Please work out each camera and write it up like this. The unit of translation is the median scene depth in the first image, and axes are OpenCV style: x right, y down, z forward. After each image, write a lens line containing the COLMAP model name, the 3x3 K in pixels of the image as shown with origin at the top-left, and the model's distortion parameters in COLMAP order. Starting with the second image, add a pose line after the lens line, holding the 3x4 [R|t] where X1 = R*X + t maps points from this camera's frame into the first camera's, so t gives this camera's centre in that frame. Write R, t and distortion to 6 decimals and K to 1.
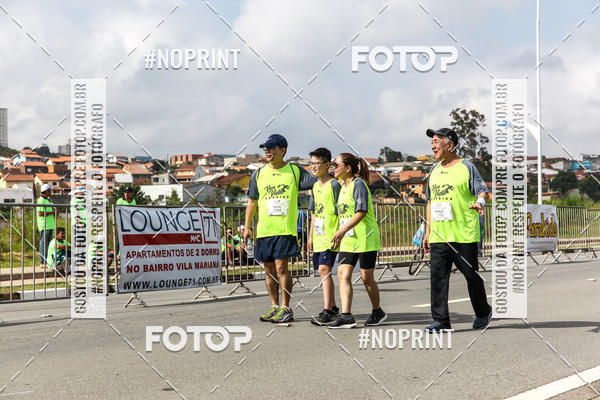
lens RADIAL K [[1172.5, 0, 302.9], [0, 1172.5, 200.0], [0, 0, 1]] dist [0.246011, -0.337951]
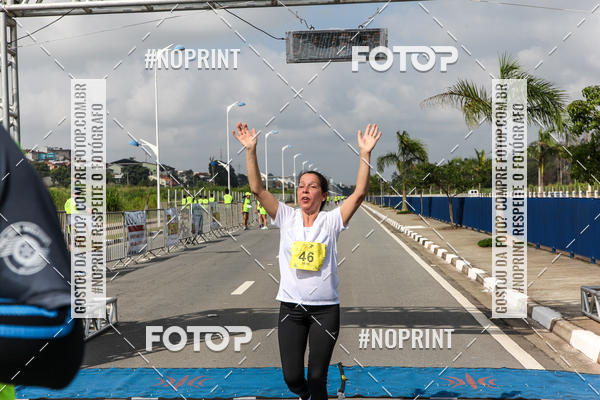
lens RADIAL K [[1101.7, 0, 298.6], [0, 1101.7, 199.5], [0, 0, 1]] dist [0.205524, -0.143015]
pose [[0.867088, -0.009454, 0.498066, -0.110028], [0.000531, 0.999837, 0.018055, -0.006663], [-0.498155, -0.015391, 0.866951, -0.096168]]
